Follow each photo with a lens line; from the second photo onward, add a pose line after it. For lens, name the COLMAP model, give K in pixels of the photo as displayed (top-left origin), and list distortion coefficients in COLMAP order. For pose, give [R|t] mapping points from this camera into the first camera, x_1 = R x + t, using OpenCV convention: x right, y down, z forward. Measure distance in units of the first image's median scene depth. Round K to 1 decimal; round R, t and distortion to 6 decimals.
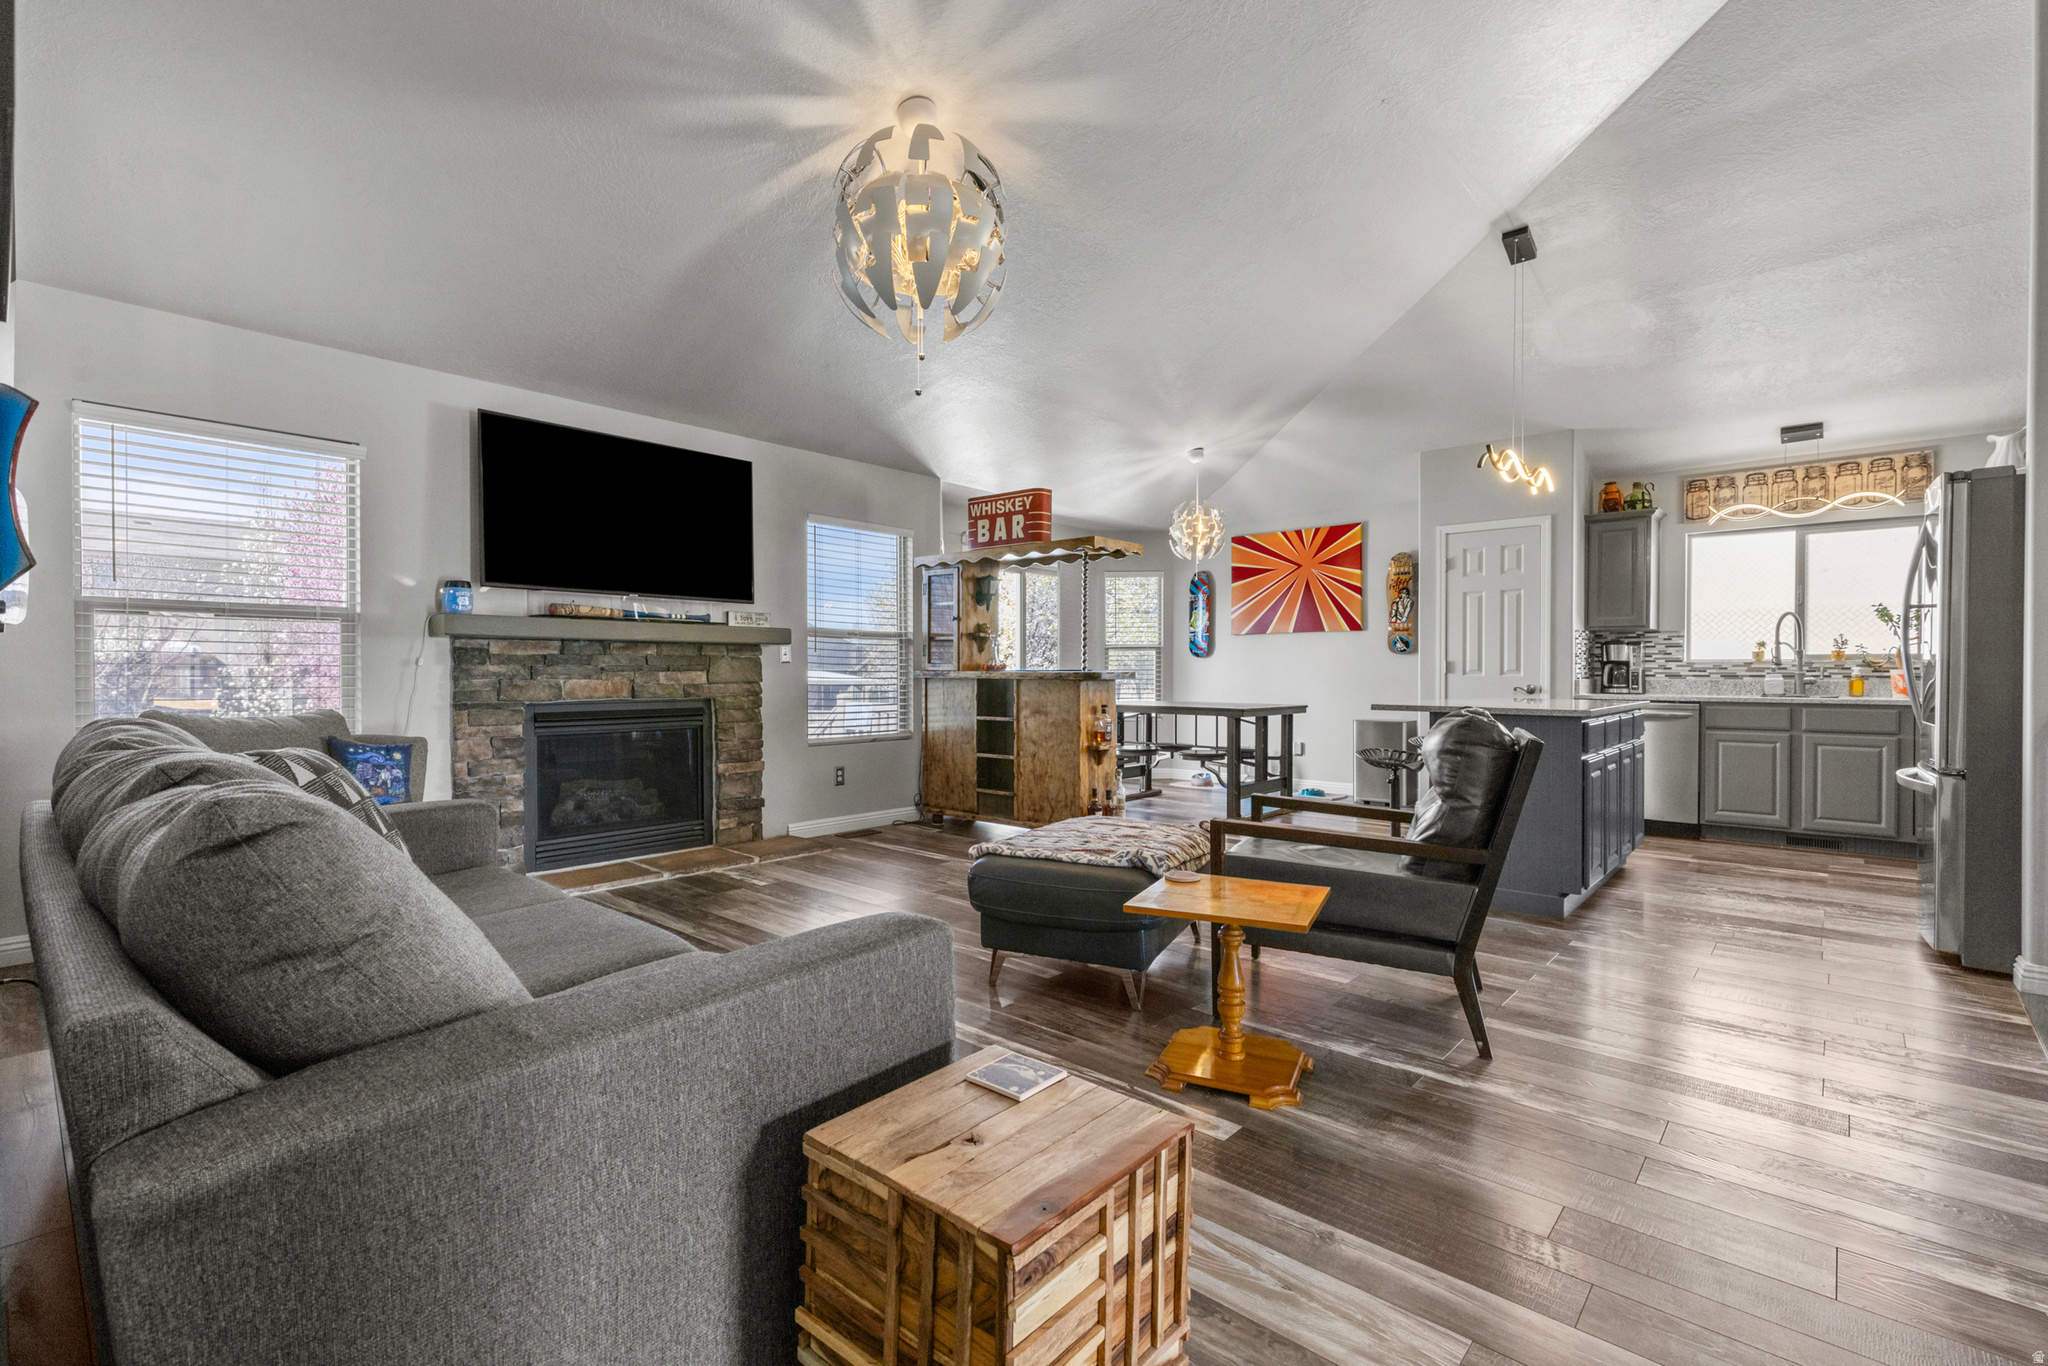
lens RADIAL K [[930.4, 0, 1038.1], [0, 930.4, 677.4], [0, 0, 1]] dist [-0.001385, -0.000045]
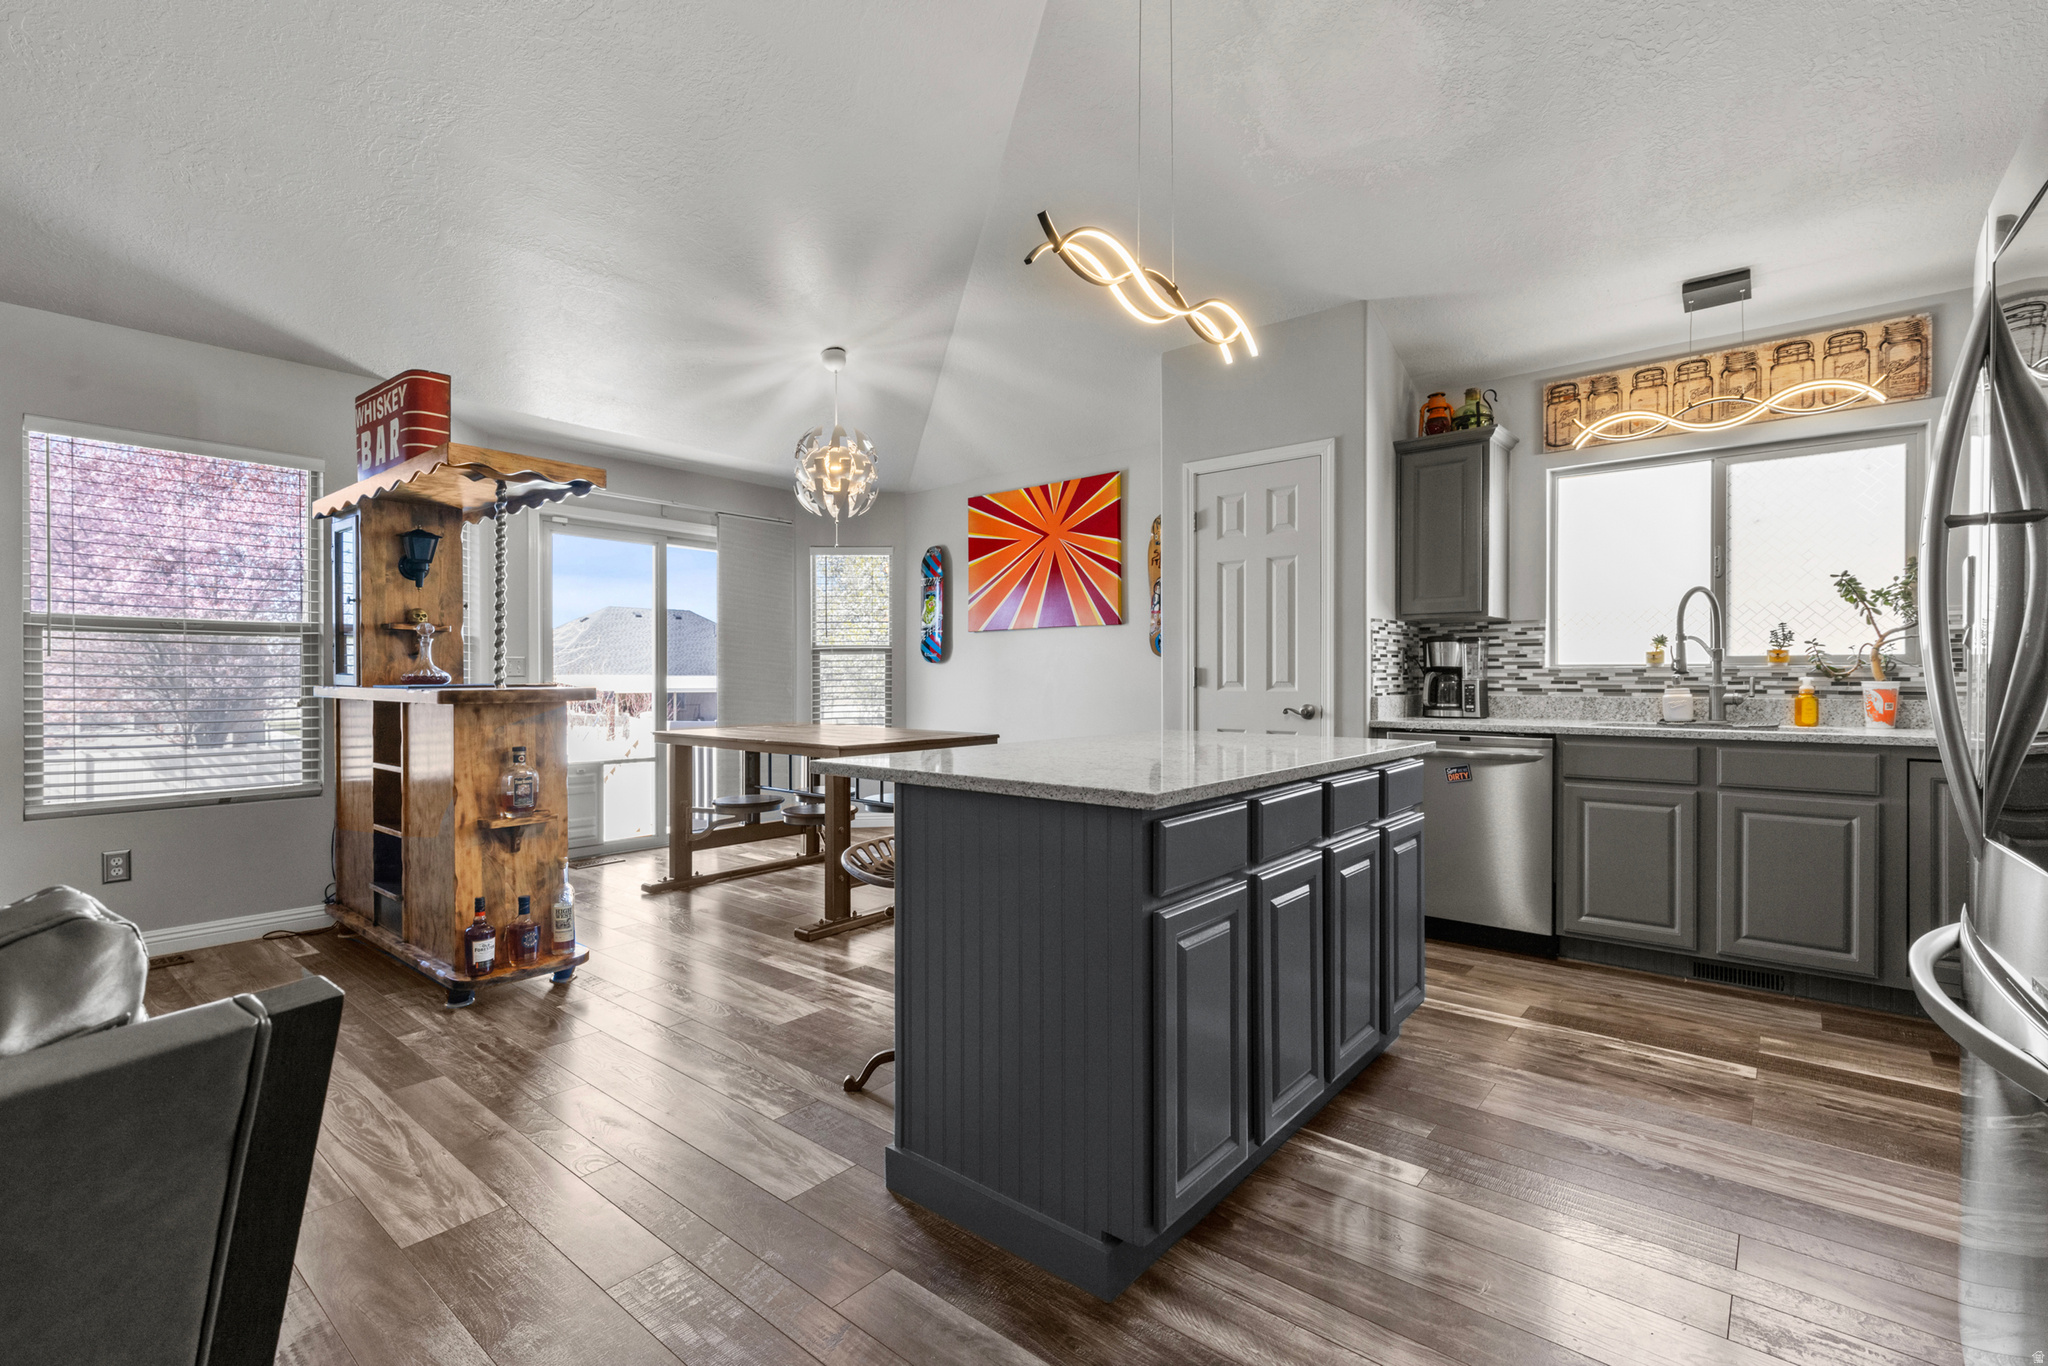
lens RADIAL K [[933.0, 0, 1031.9], [0, 933.0, 679.7], [0, 0, 1]] dist [0.000482, 0.000010]
pose [[0.999605, -0.002988, 0.027938, 0.351320], [0.003075, 0.999991, -0.003087, -0.008665], [-0.027929, 0.003172, 0.999605, 0.397768]]
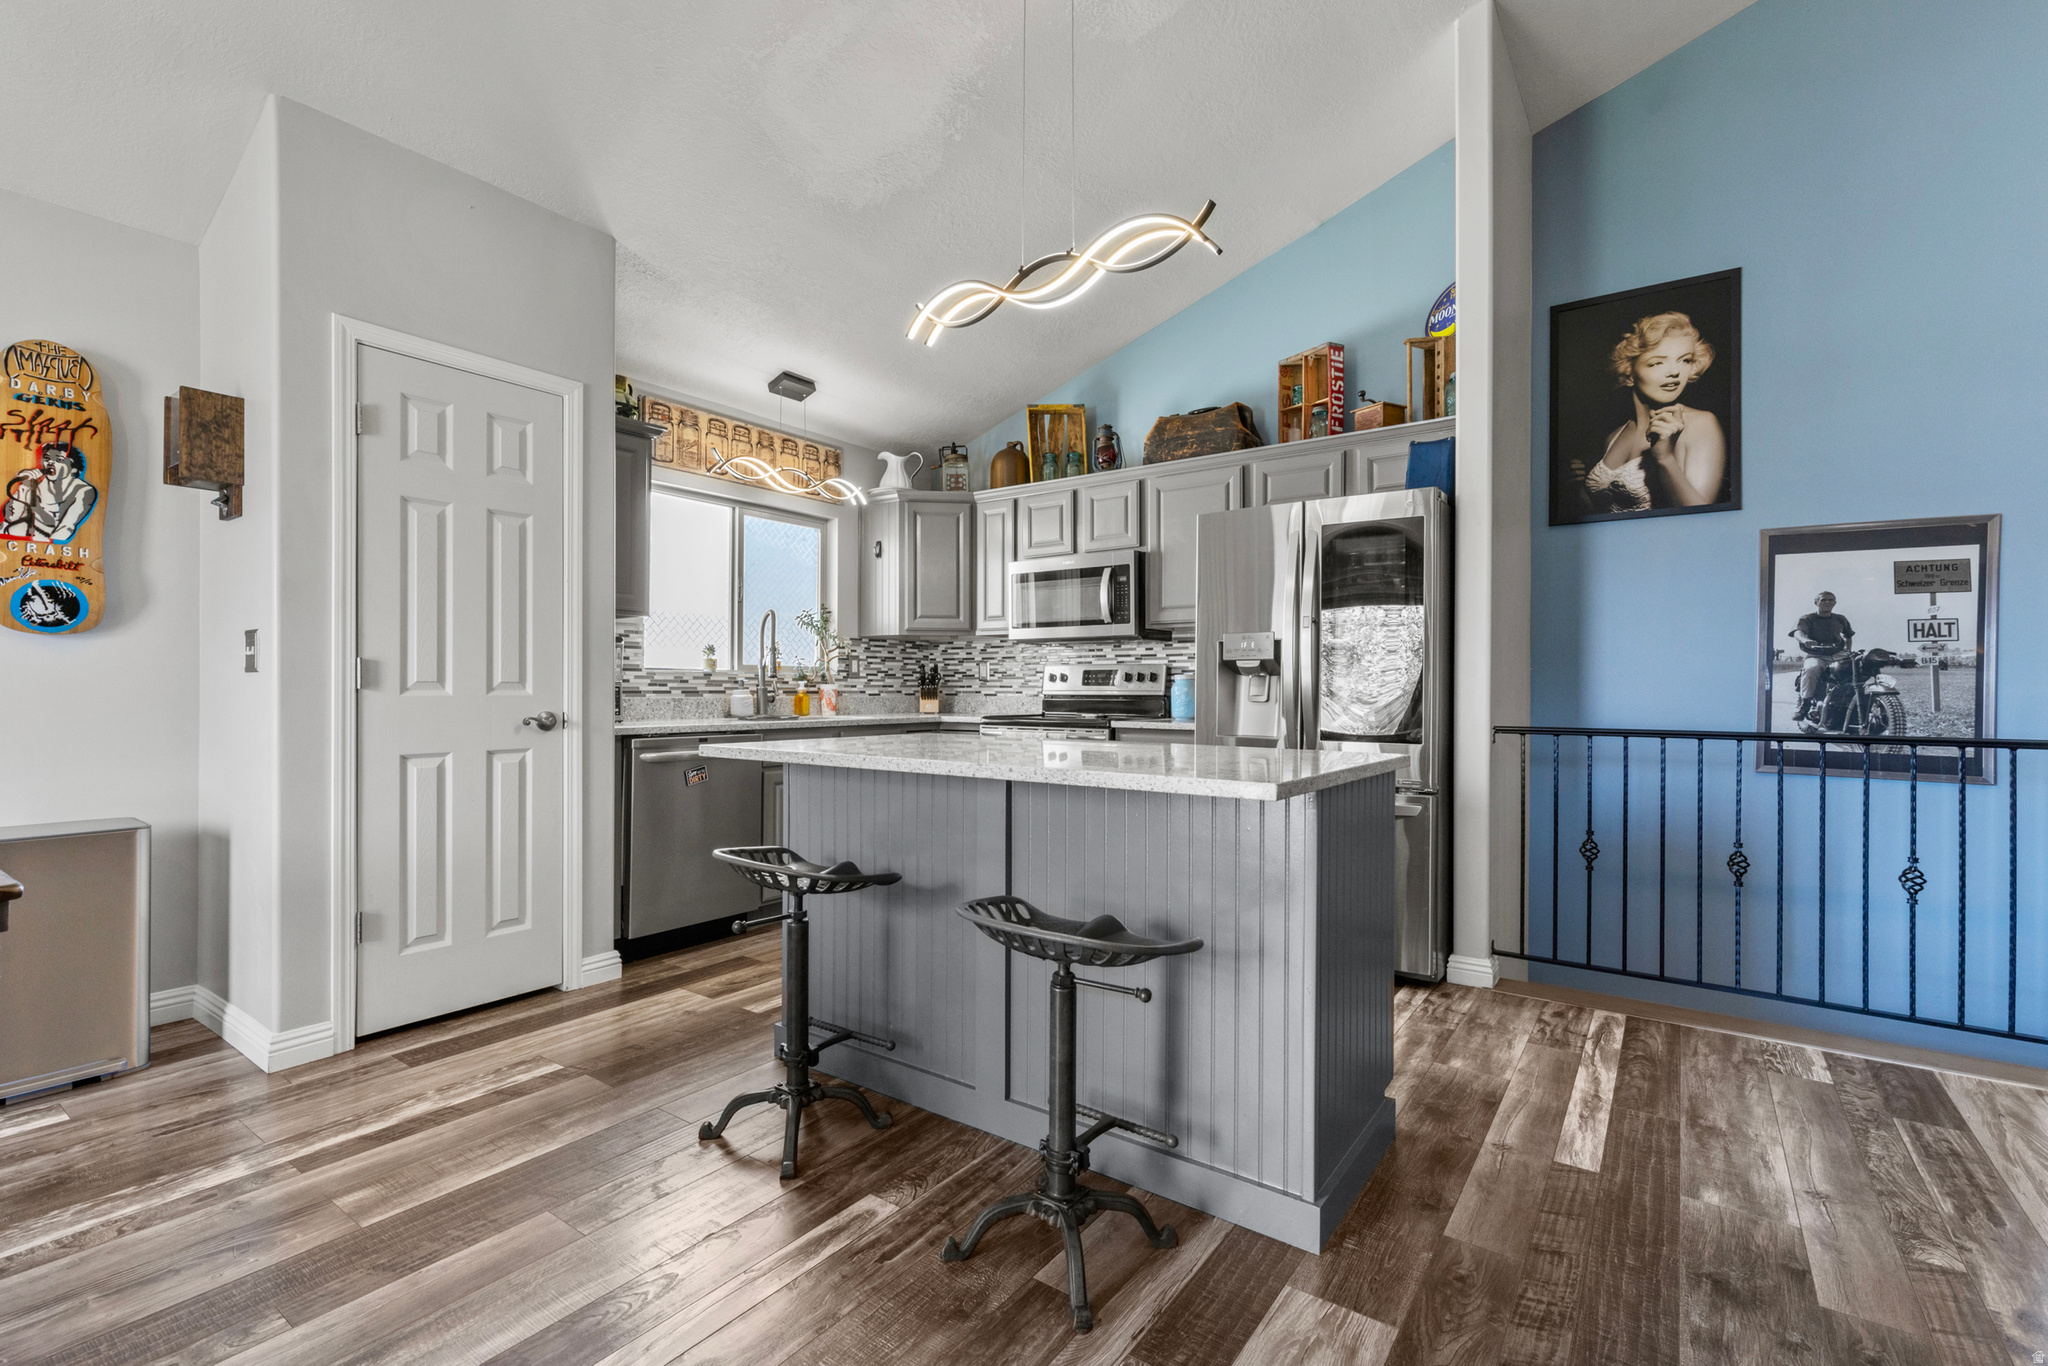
lens RADIAL K [[933.3, 0, 937.5], [0, 933.3, 690.9], [0, 0, 1]] dist [0.003045, 0.000111]
pose [[-0.000440, -0.003026, 0.999995, 0.027160], [0.001428, 0.999994, 0.003027, -0.004564], [-0.999999, 0.001429, -0.000436, 0.861994]]
